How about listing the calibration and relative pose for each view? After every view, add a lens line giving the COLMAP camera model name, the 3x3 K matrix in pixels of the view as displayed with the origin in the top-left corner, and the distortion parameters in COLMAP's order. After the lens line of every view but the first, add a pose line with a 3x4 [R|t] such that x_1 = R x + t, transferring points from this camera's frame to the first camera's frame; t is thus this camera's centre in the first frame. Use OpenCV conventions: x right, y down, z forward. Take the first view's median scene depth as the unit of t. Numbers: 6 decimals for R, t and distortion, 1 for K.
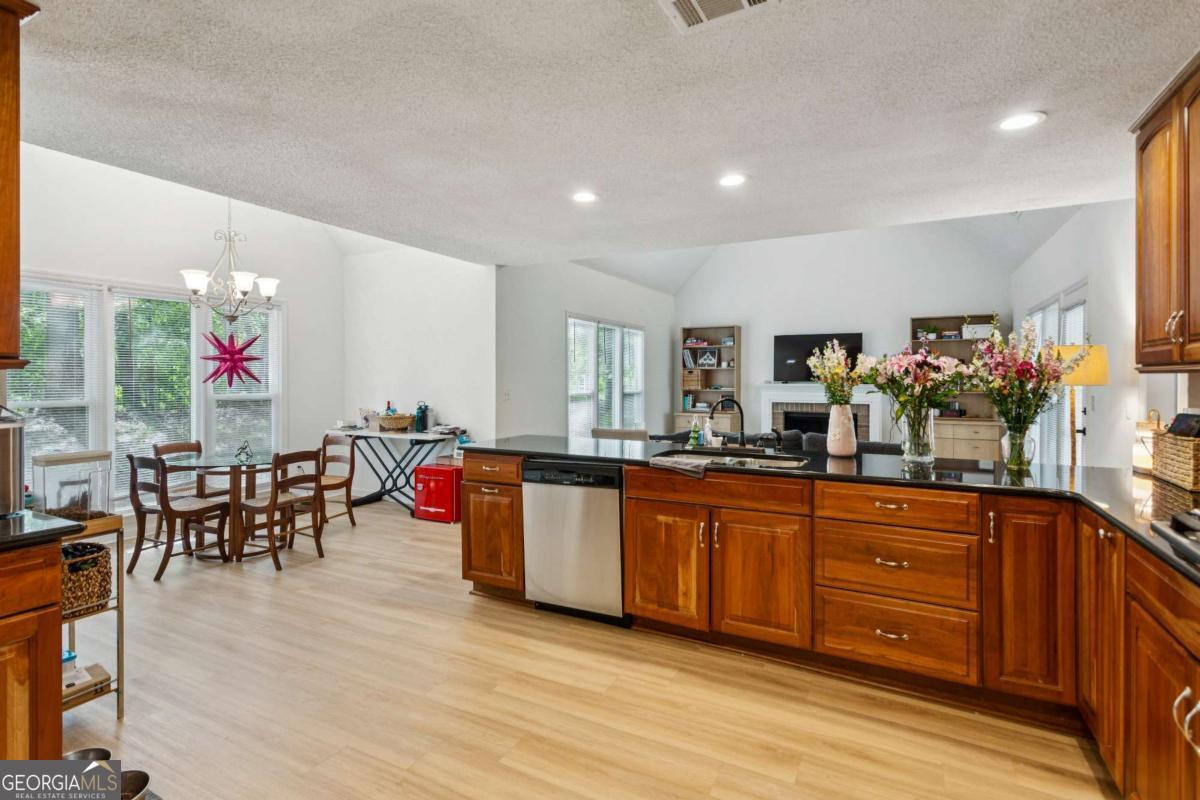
lens RADIAL K [[573.1, 0, 583.5], [0, 573.1, 380.6], [0, 0, 1]] dist [0.006097, 0.000042]
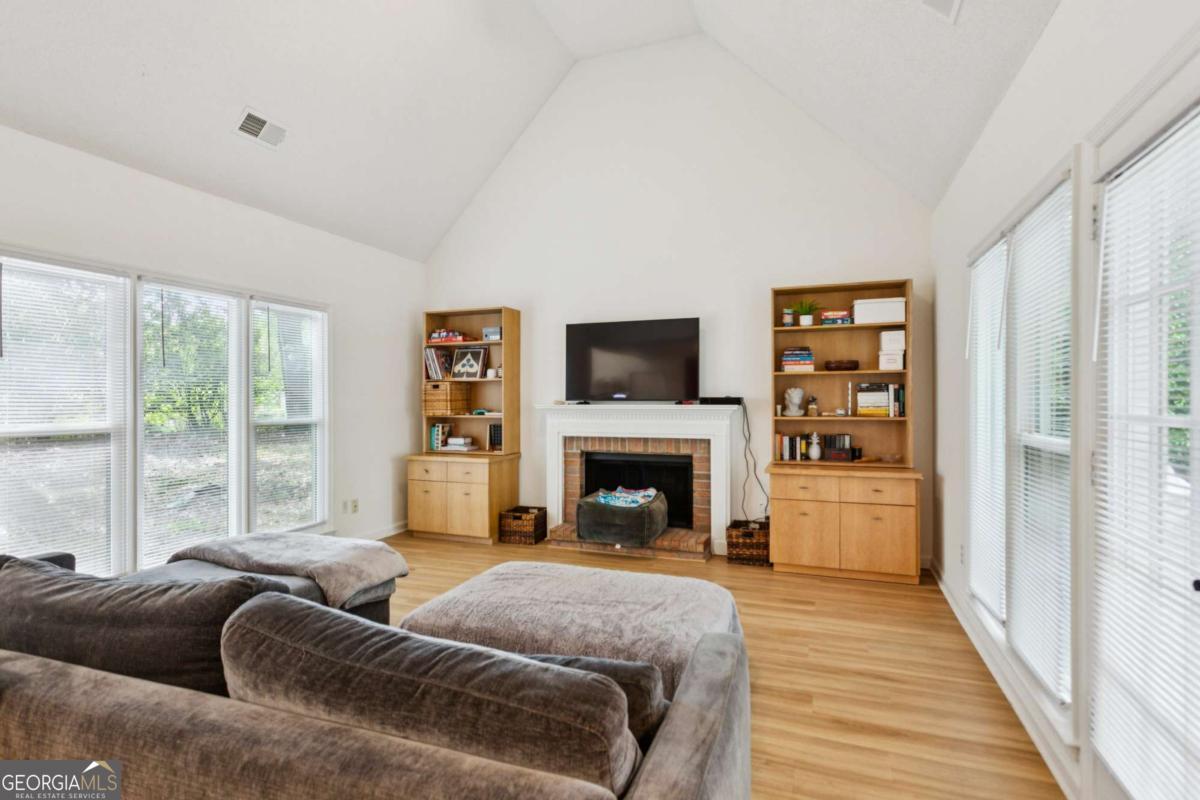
lens RADIAL K [[573.1, 0, 597.3], [0, 573.1, 399.9], [0, 0, 1]] dist [0.006097, 0.000042]
pose [[0.991361, -0.005579, 0.131045, 0.277931], [0.005966, 0.999979, -0.002557, 0.001908], [-0.131028, 0.003316, 0.991373, 0.393865]]
